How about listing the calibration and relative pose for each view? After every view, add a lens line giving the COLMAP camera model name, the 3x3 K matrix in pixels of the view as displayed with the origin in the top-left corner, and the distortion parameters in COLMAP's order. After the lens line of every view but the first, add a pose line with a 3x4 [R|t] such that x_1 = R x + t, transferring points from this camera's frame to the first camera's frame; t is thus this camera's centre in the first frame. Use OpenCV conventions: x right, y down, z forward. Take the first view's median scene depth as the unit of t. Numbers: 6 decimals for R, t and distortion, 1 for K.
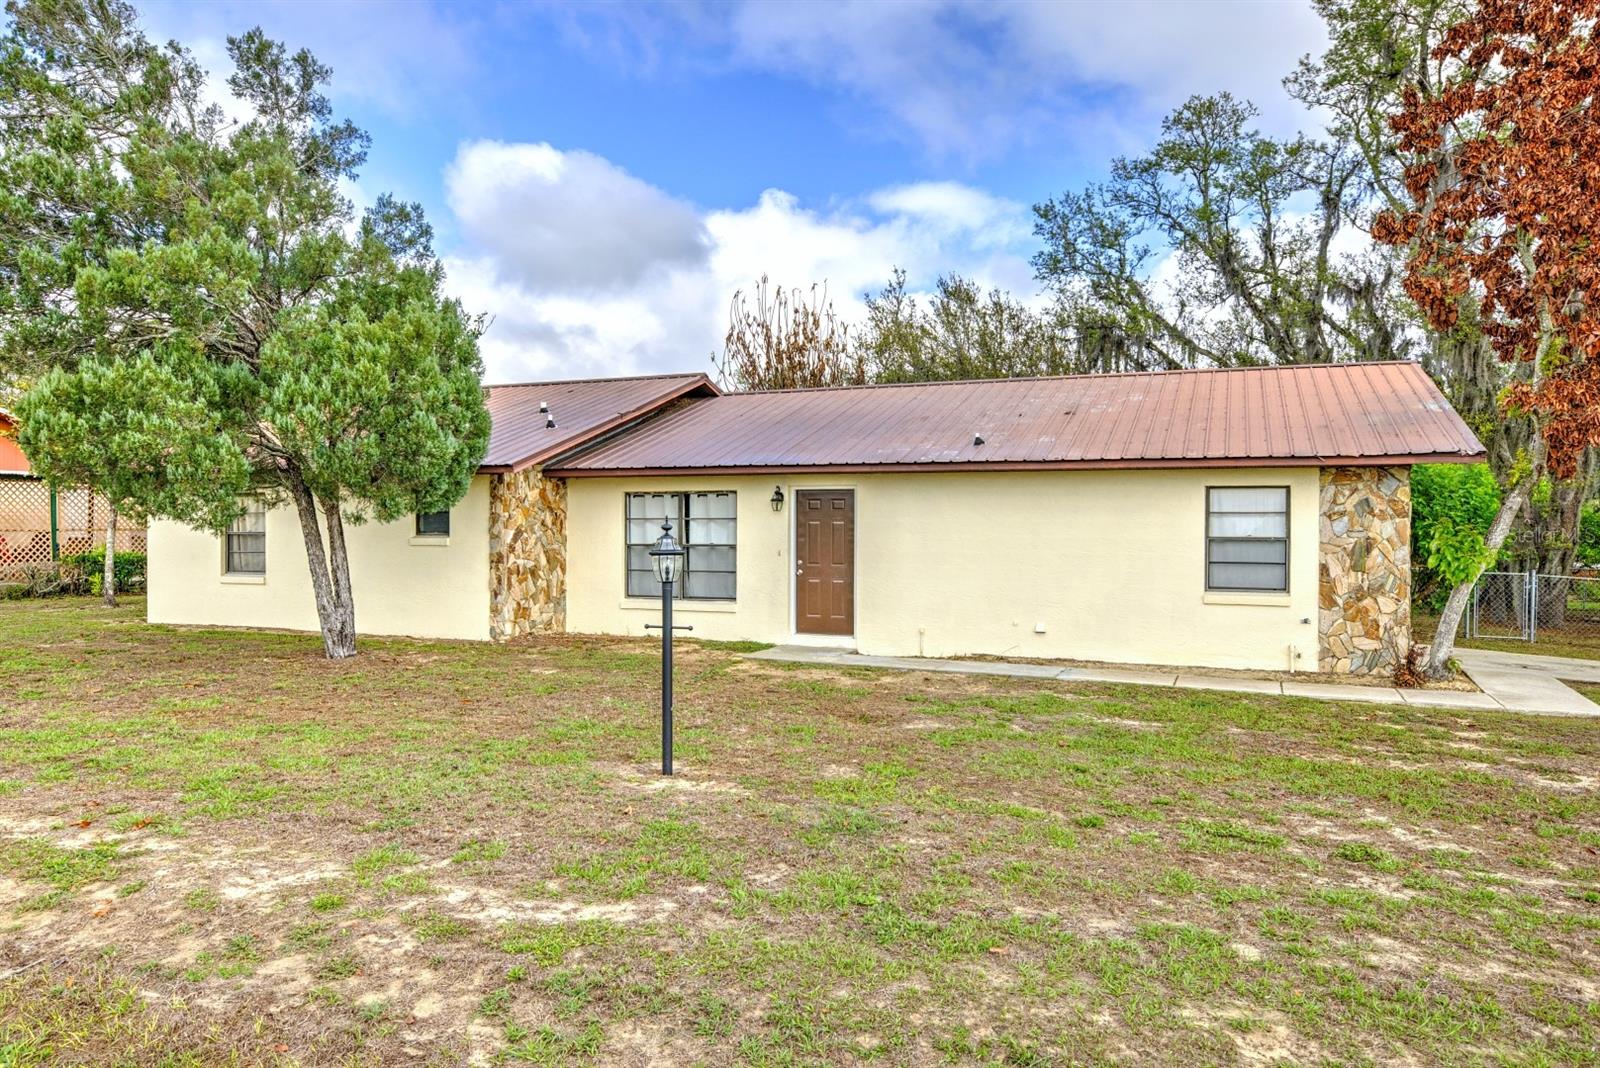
lens RADIAL K [[1108.9, 0, 800.0], [0, 1108.9, 534.0], [0, 0, 1]] dist [-0.000595, 0.001576]
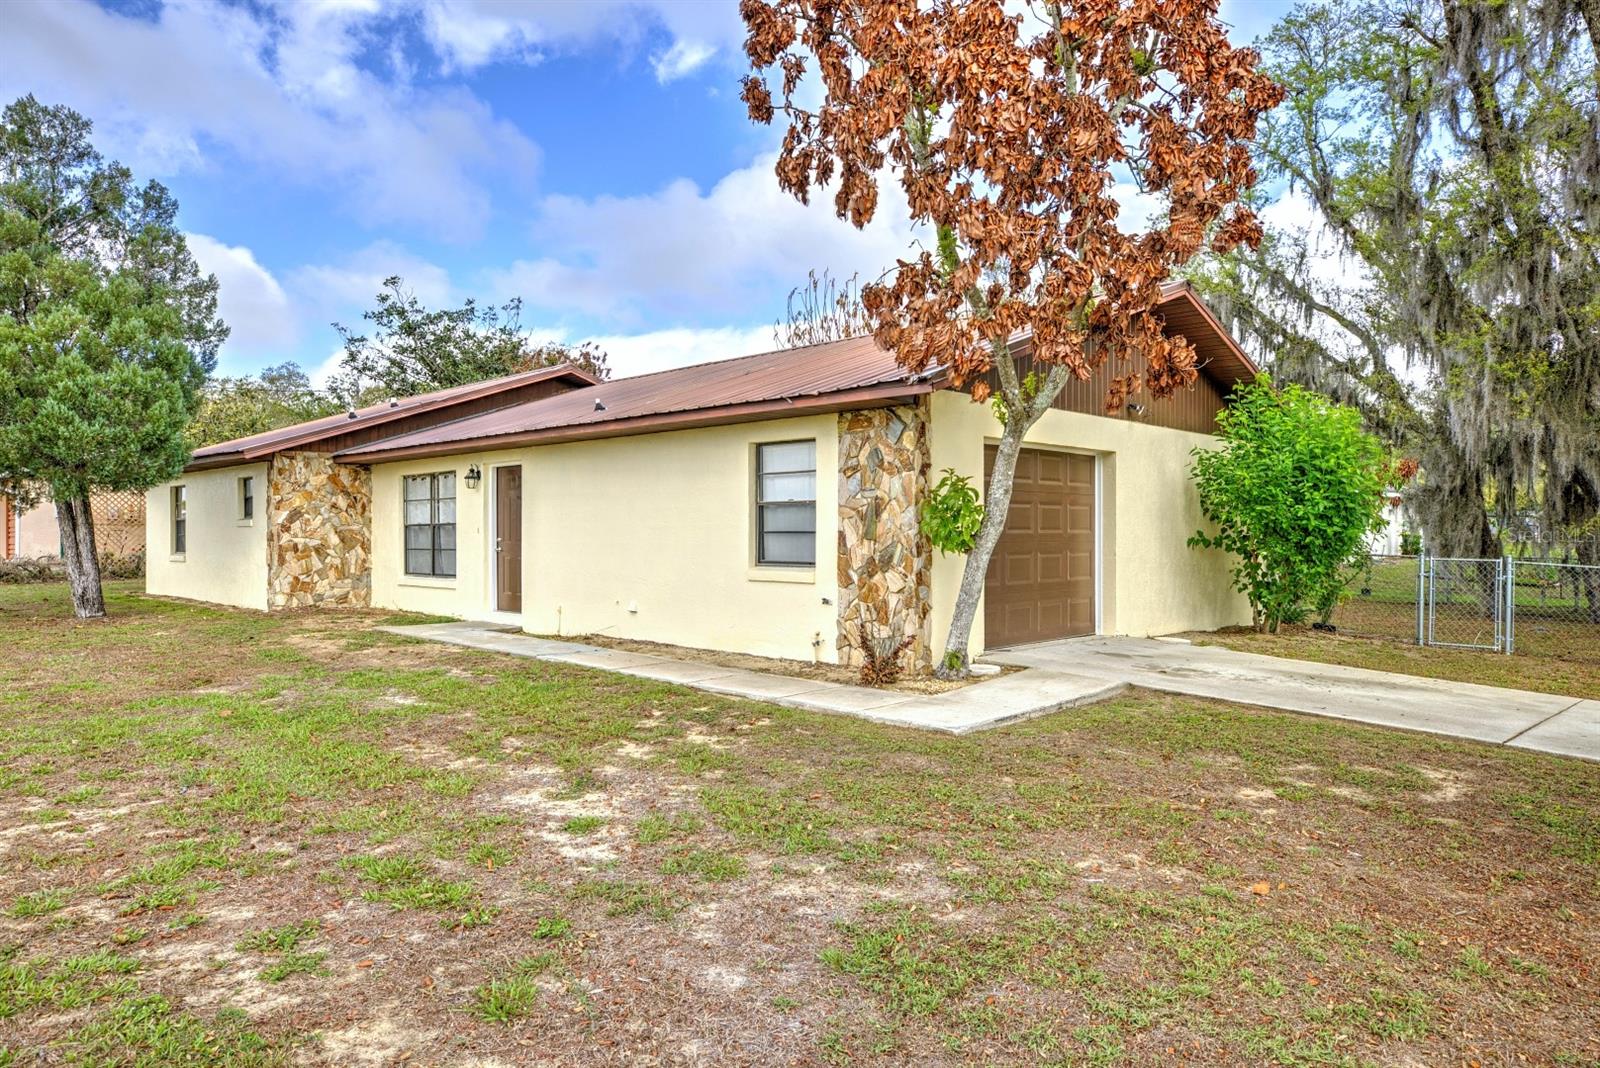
lens RADIAL K [[1050.0, 0, 800.0], [0, 1050.0, 534.0], [0, 0, 1]] dist [-0.008787, -0.001016]
pose [[0.925276, -0.005576, -0.379254, 0.701409], [0.002390, 0.999958, -0.008872, 0.034009], [0.379287, 0.007303, 0.925250, 0.261446]]
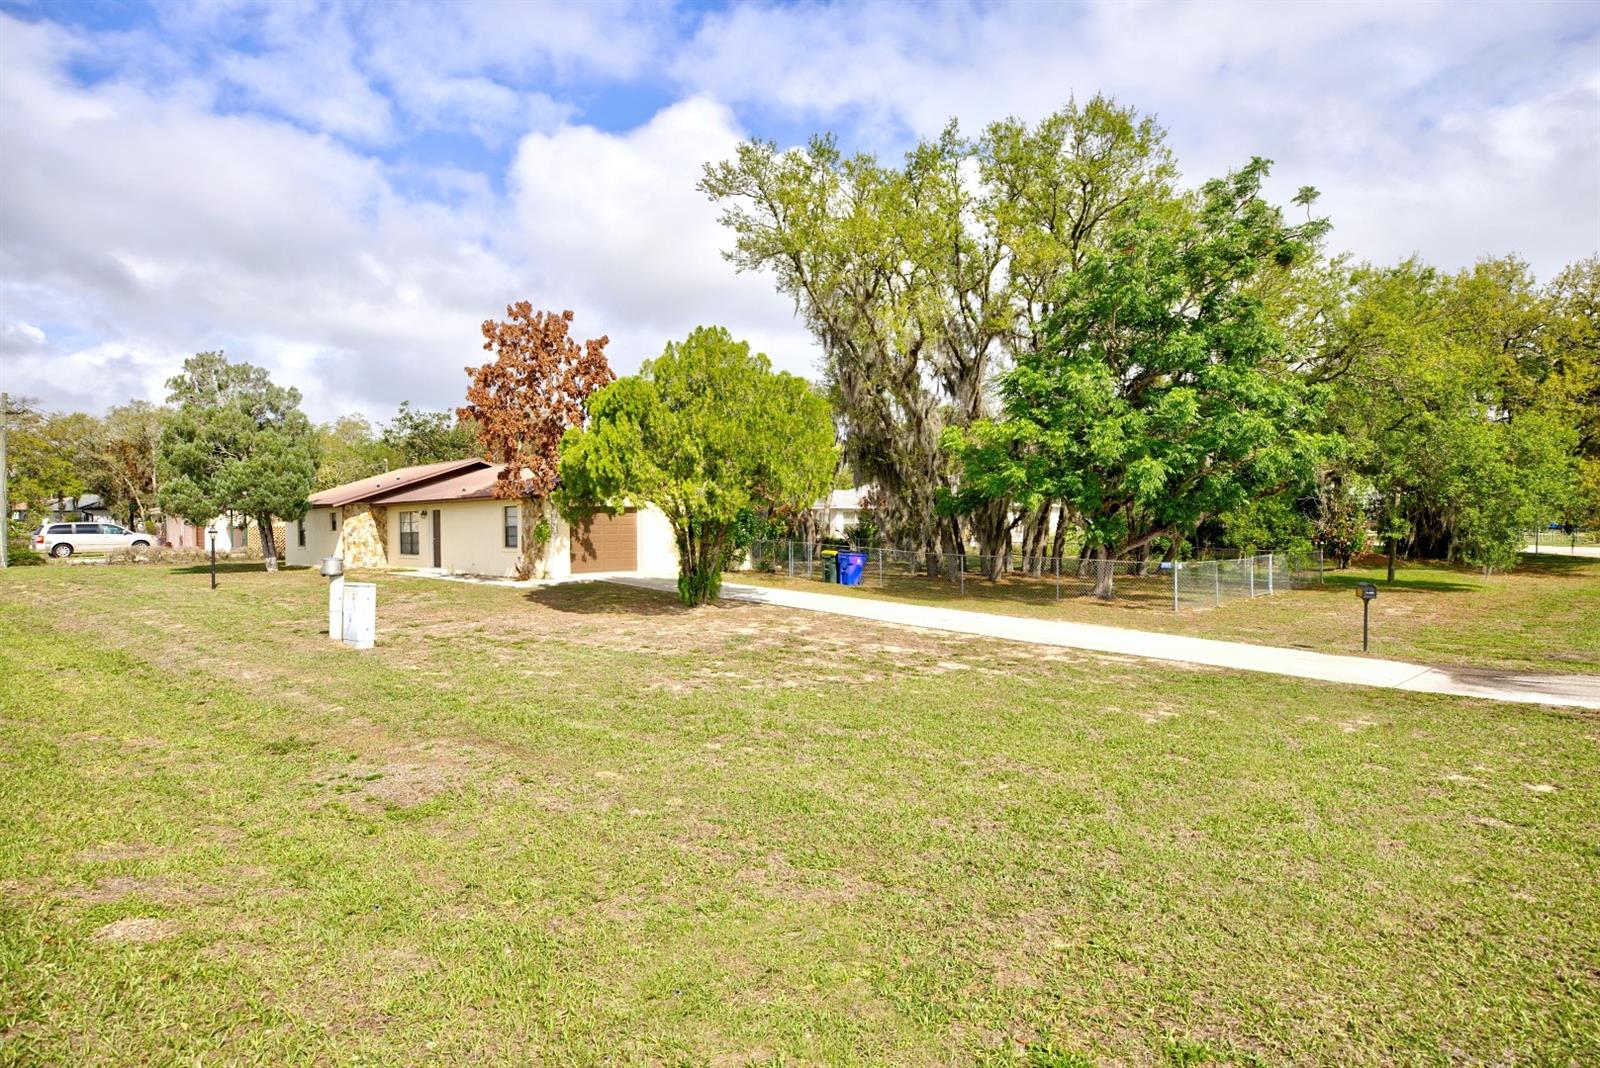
lens RADIAL K [[909.3, 0, 800.0], [0, 909.3, 534.0], [0, 0, 1]] dist [-0.008607, 0.000793]
pose [[0.925075, -0.012083, -0.379592, 1.790484], [0.011879, 0.999925, -0.002881, 0.035270], [0.379599, -0.001844, 0.925149, -0.688711]]
